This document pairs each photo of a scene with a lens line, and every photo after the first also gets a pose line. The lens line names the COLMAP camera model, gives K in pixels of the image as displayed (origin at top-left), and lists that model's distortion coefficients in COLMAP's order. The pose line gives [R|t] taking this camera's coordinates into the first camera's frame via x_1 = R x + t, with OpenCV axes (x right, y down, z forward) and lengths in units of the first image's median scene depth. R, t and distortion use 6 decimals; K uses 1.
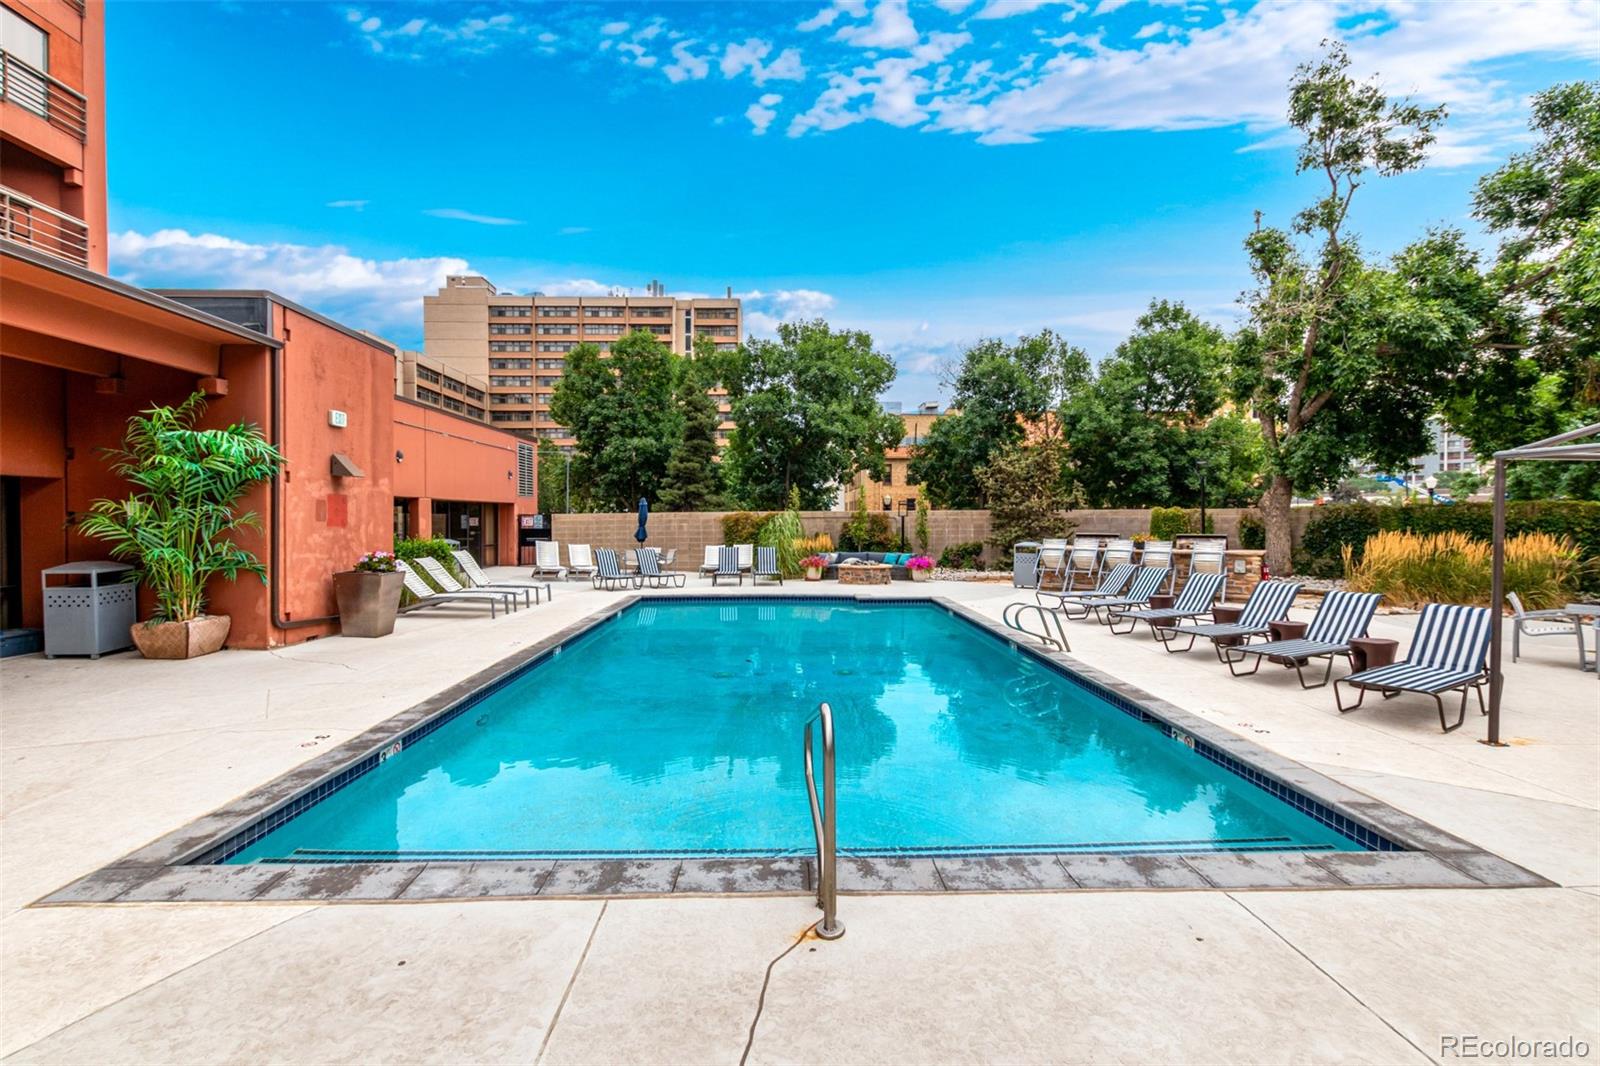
lens RADIAL K [[732.2, 0, 794.1], [0, 732.2, 529.7], [0, 0, 1]] dist [0.002005, 0.000469]
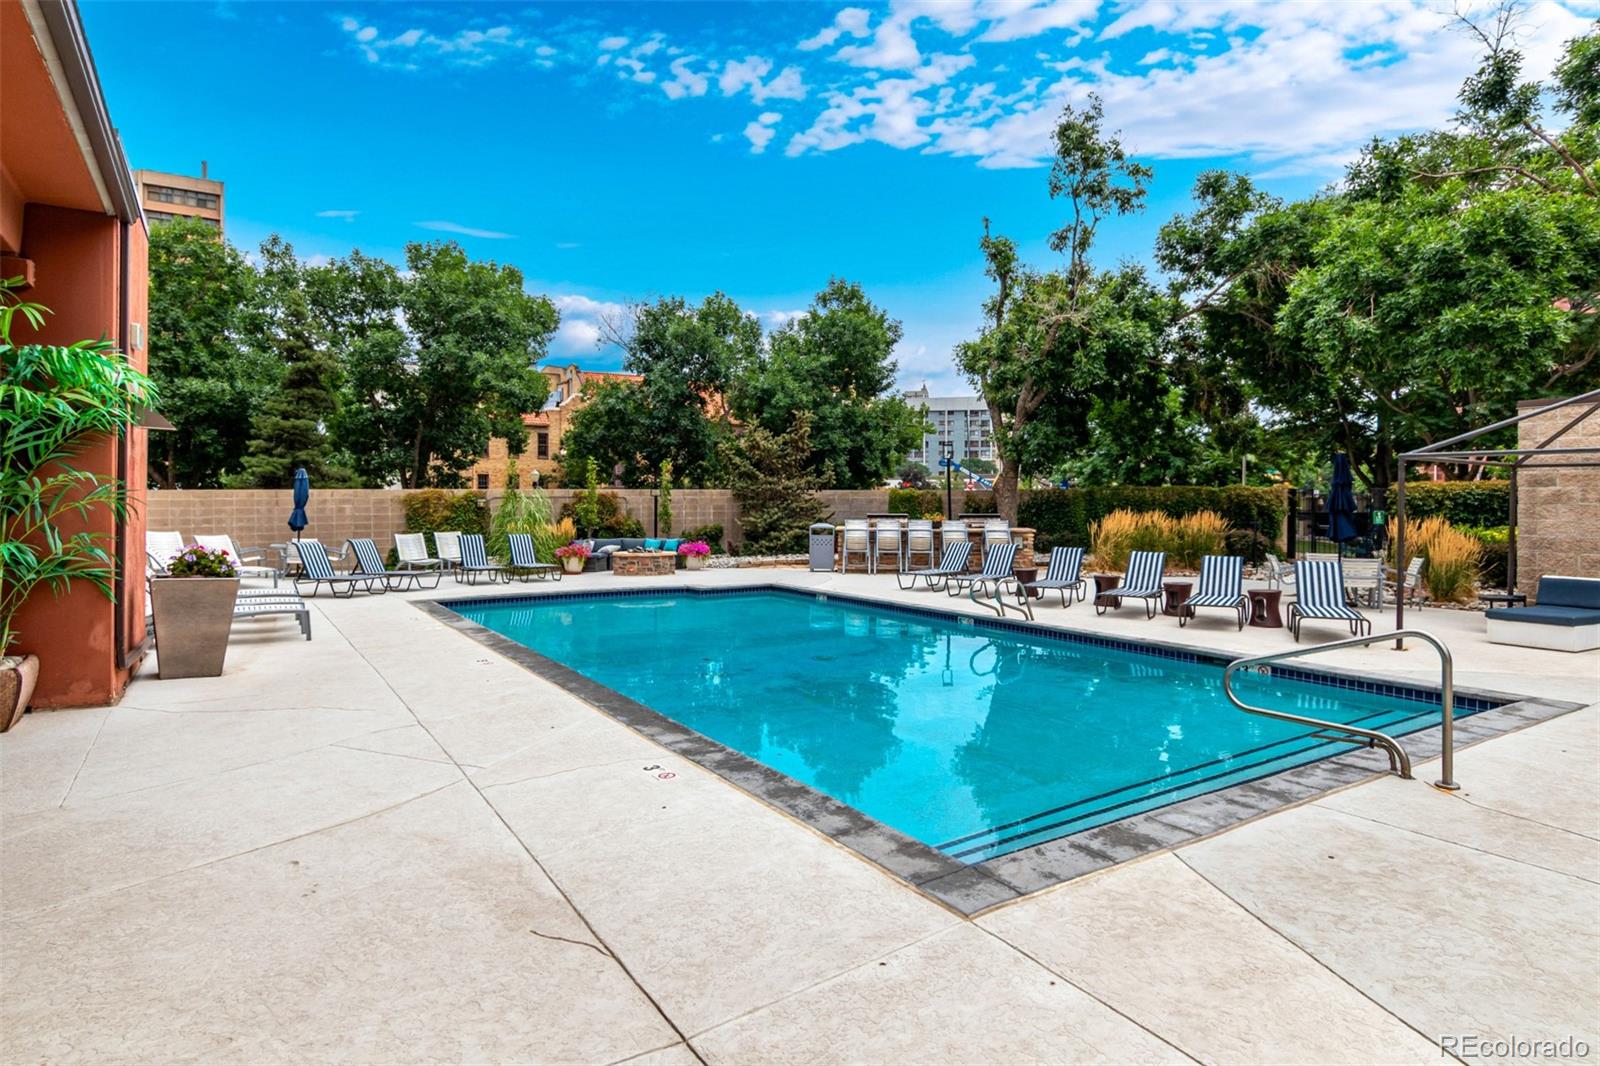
lens RADIAL K [[884.8, 0, 790.3], [0, 884.8, 505.0], [0, 0, 1]] dist [0.002182, 0.000718]
pose [[0.855358, -0.000470, 0.518037, -0.334941], [0.005340, 0.999954, -0.007910, 0.001757], [-0.518010, 0.009532, 0.855322, 0.032052]]
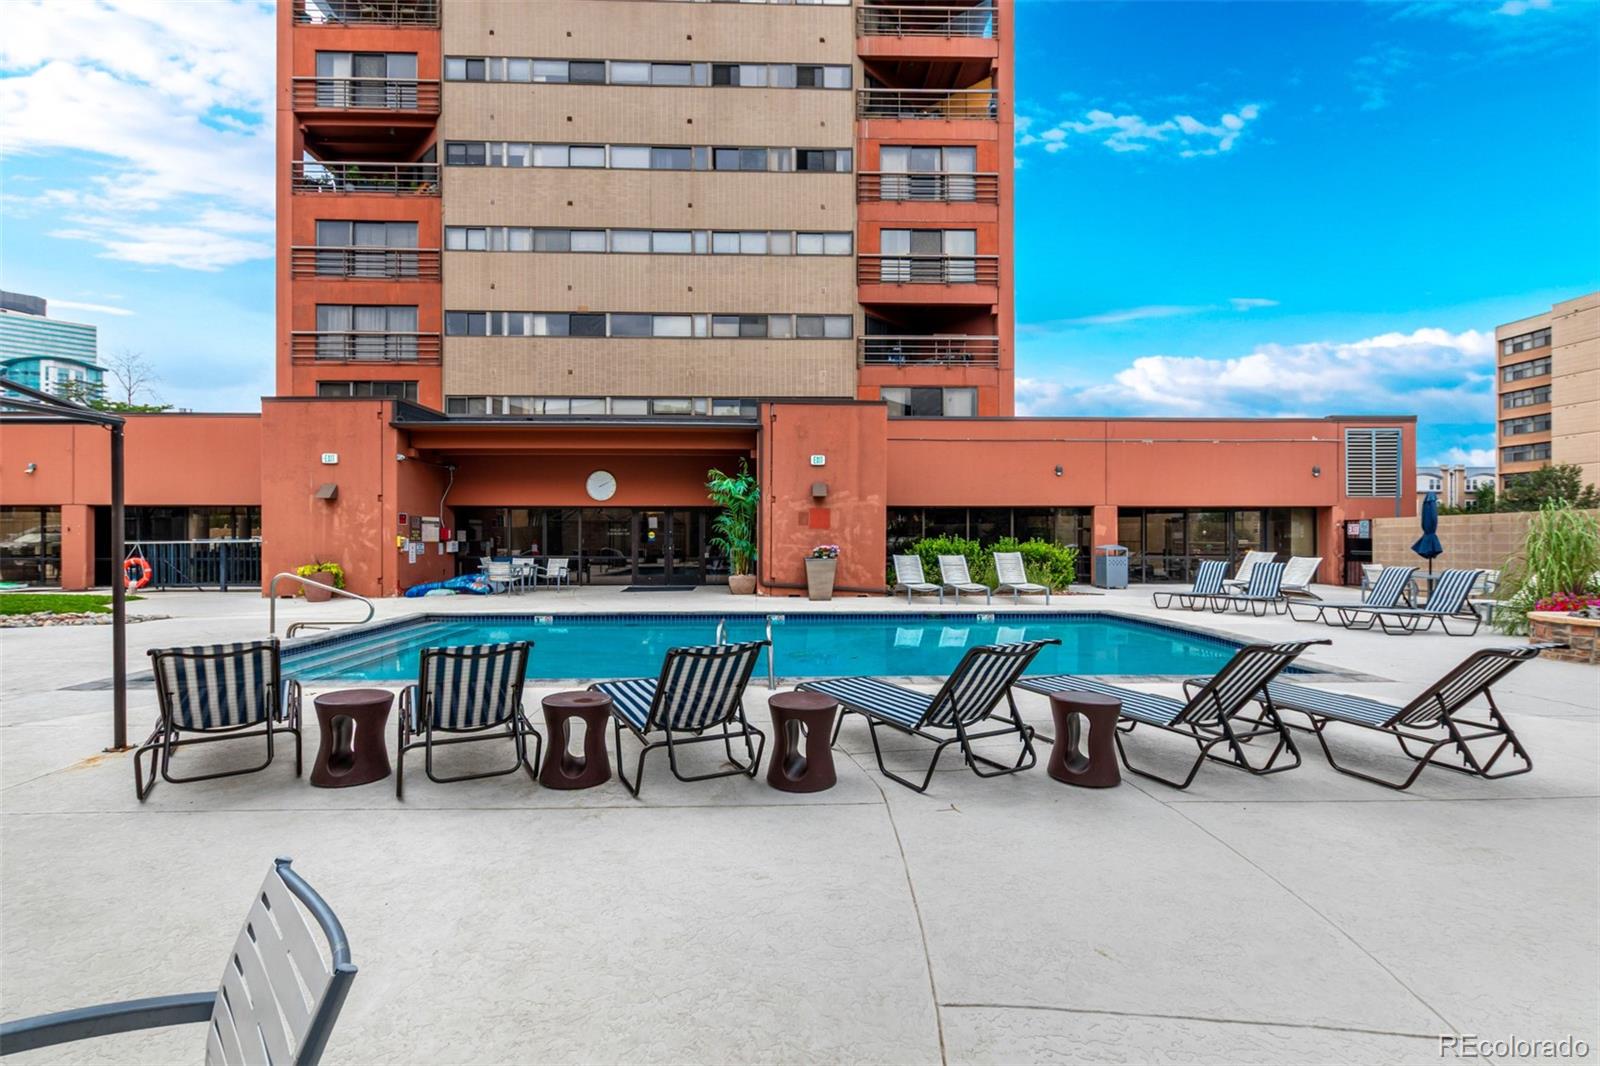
lens RADIAL K [[732.2, 0, 794.1], [0, 732.2, 529.7], [0, 0, 1]] dist [0.002005, 0.000469]
pose [[0.010203, -0.007402, -0.999921, 0.597477], [-0.015617, 0.999849, -0.007561, 0.006781], [0.999826, 0.015693, 0.010086, 0.588587]]
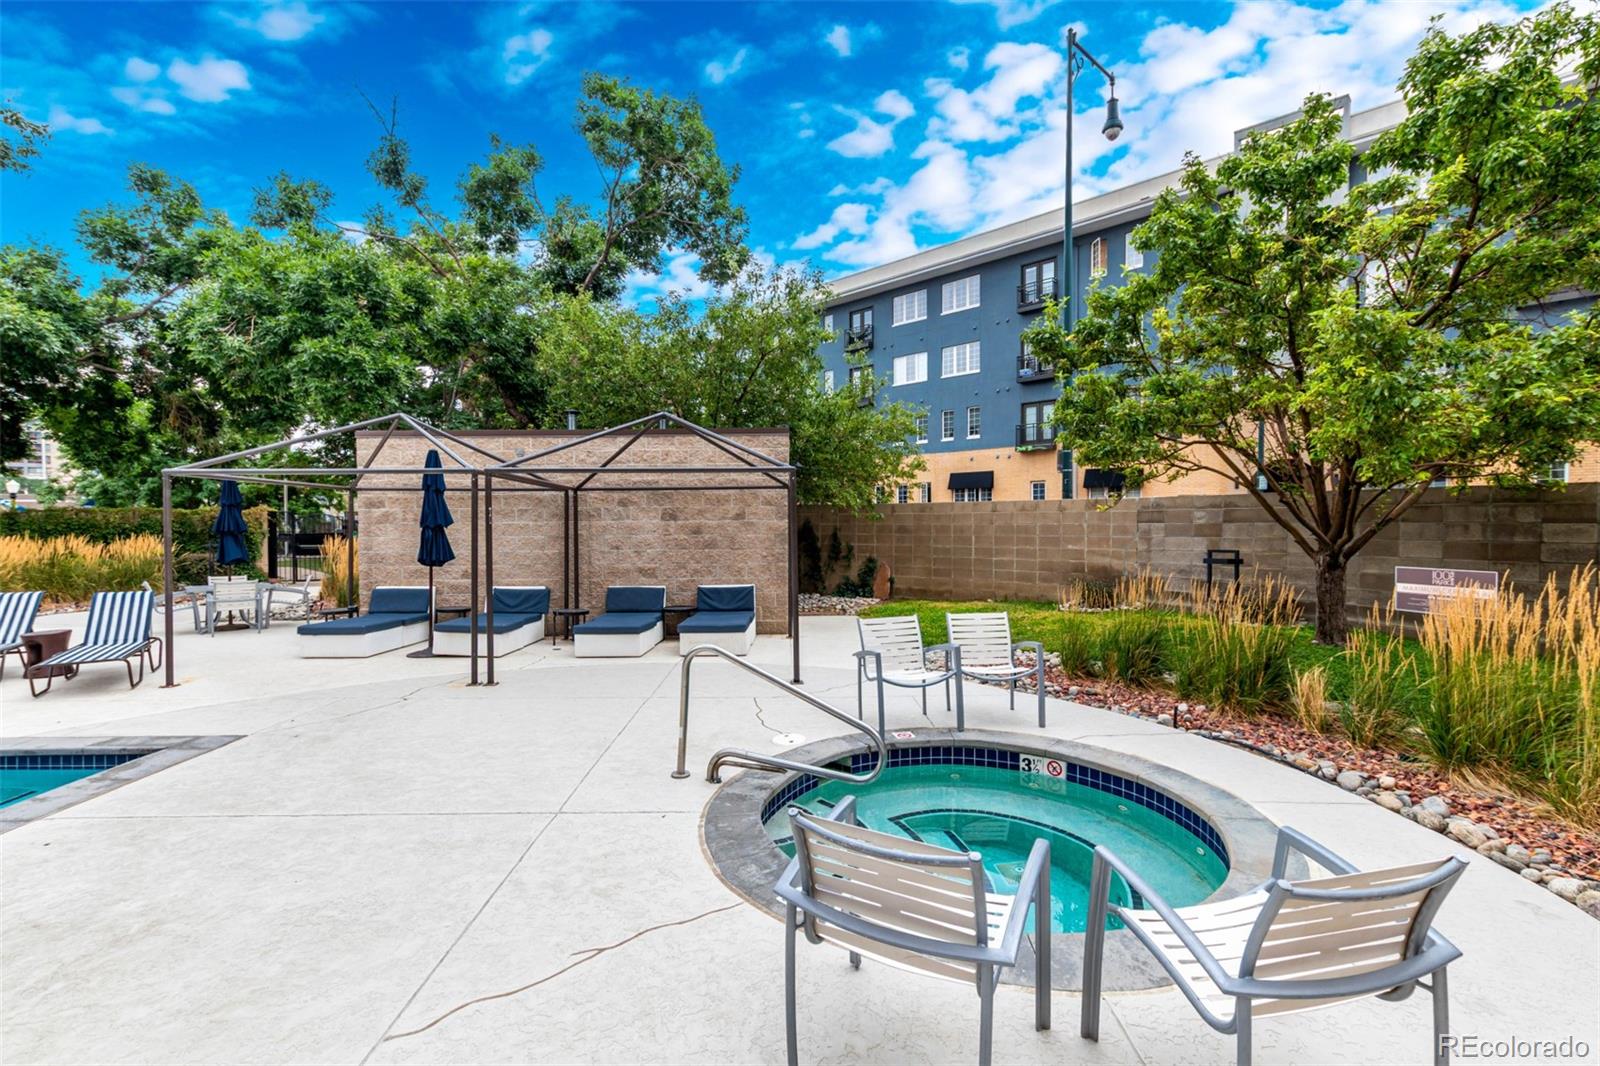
lens RADIAL K [[732.2, 0, 794.1], [0, 732.2, 529.7], [0, 0, 1]] dist [0.002005, 0.000469]
pose [[0.019526, -0.011277, 0.999746, -0.118965], [0.021840, 0.999703, 0.010850, 0.005055], [-0.999571, 0.021622, 0.019767, -0.057087]]
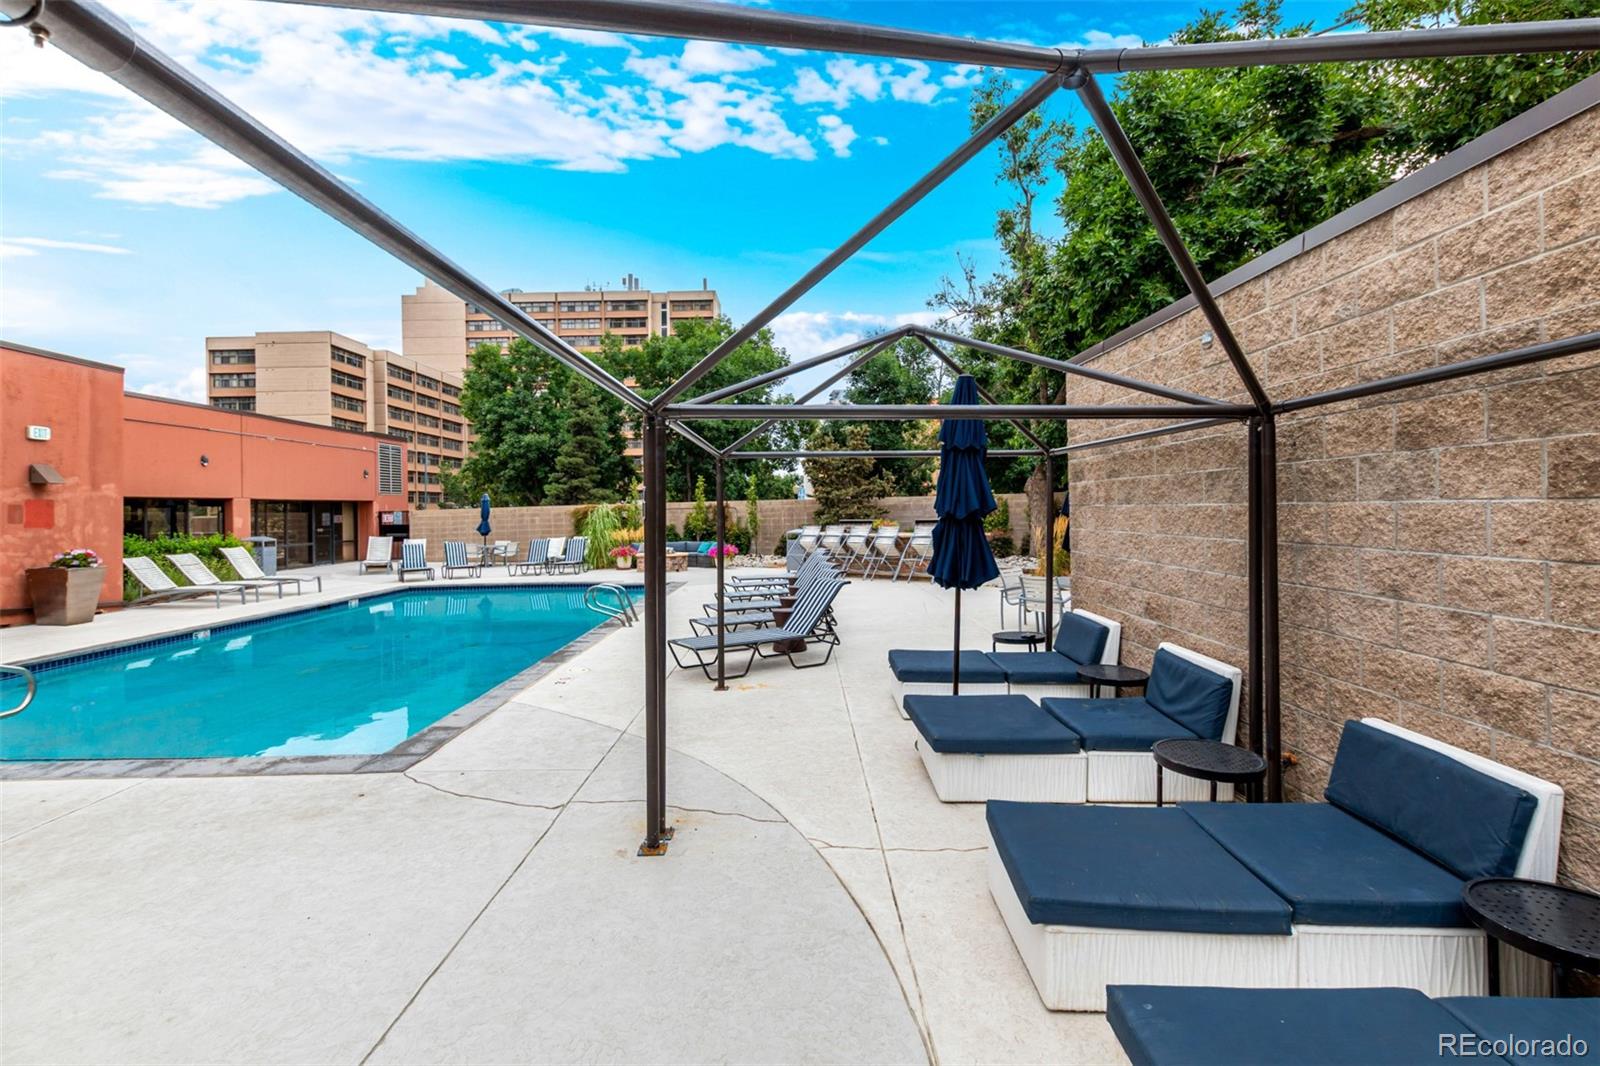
lens RADIAL K [[746.8, 0, 804.1], [0, 746.8, 502.7], [0, 0, 1]] dist [0.000274, -0.000709]
pose [[0.999711, -0.019078, -0.014600, 0.363338], [0.018745, 0.999568, -0.022622, 0.003258], [0.015025, 0.022342, 0.999637, -0.085030]]
